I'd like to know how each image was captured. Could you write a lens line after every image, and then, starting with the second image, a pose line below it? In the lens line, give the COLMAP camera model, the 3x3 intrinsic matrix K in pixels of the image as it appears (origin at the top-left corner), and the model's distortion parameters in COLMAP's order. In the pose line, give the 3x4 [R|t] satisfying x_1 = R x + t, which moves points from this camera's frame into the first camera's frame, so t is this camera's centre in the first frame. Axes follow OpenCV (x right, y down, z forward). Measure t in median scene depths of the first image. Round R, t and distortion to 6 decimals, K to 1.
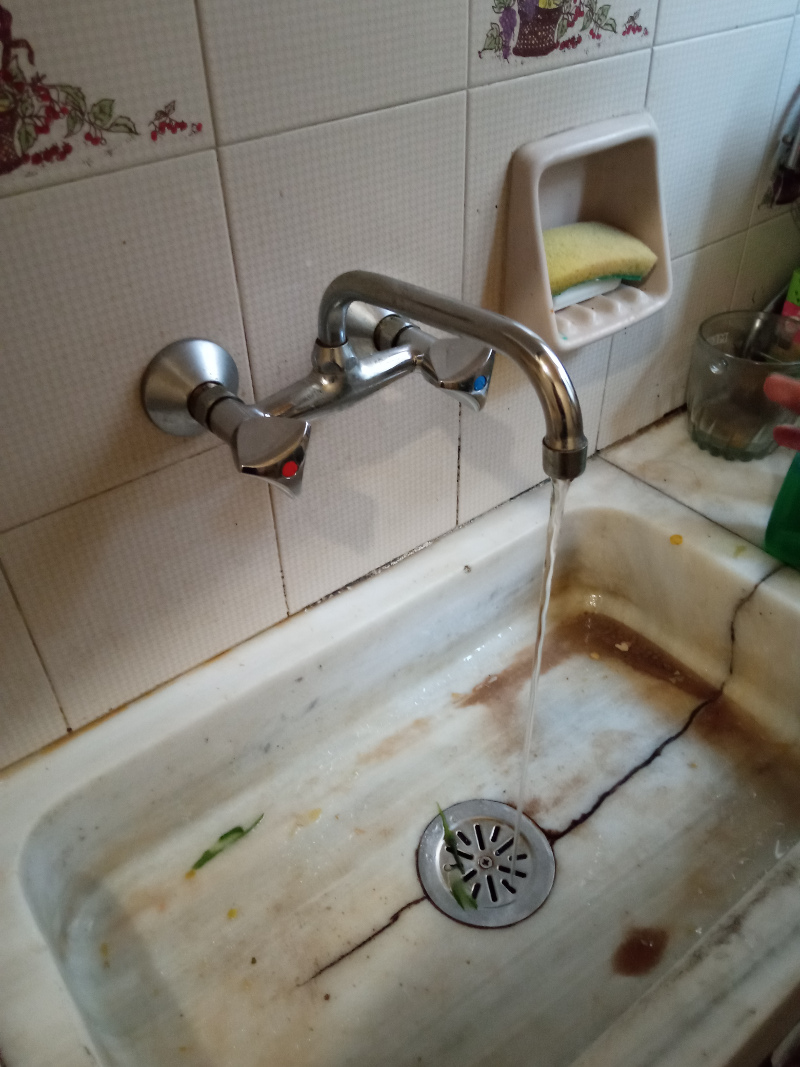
lens RADIAL K [[897.3, 0, 429.4], [0, 897.3, 532.9], [0, 0, 1]] dist [0.051686, -0.120681]
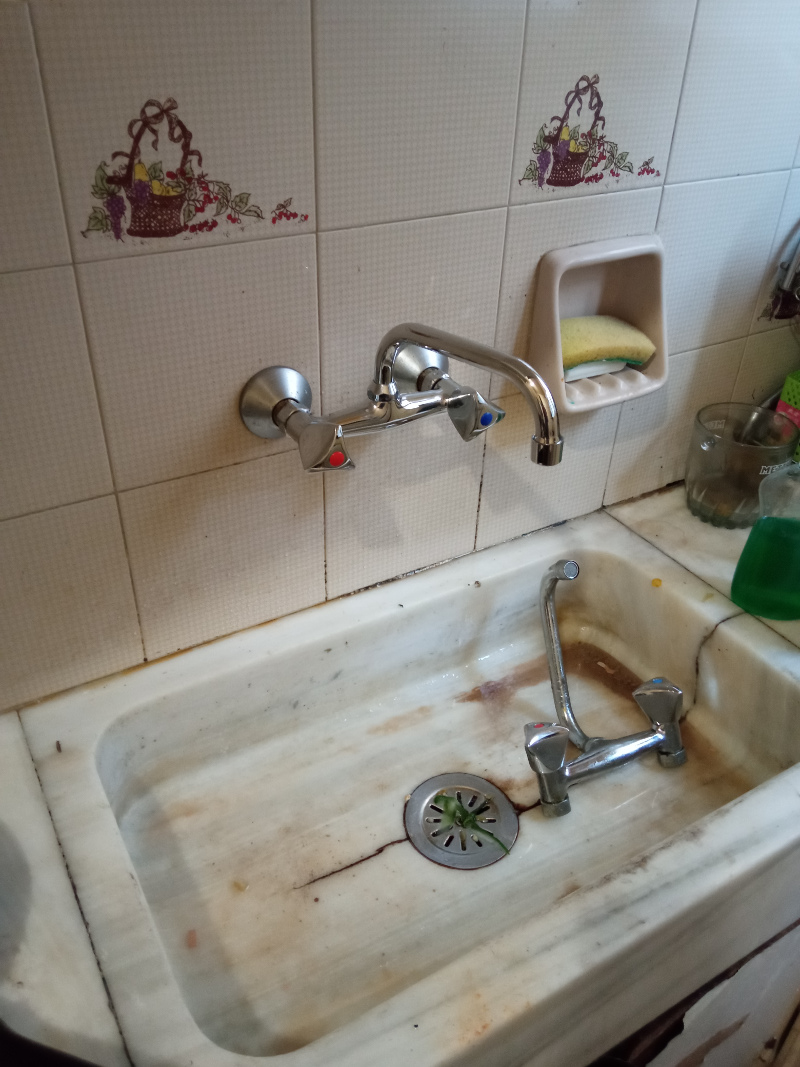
lens RADIAL K [[897.3, 0, 429.4], [0, 897.3, 532.9], [0, 0, 1]] dist [0.051686, -0.120681]
pose [[0.991195, 0.112134, -0.070417, 0.064171], [-0.118126, 0.989123, -0.087649, 0.098508], [0.059823, 0.095196, 0.993659, -0.243292]]
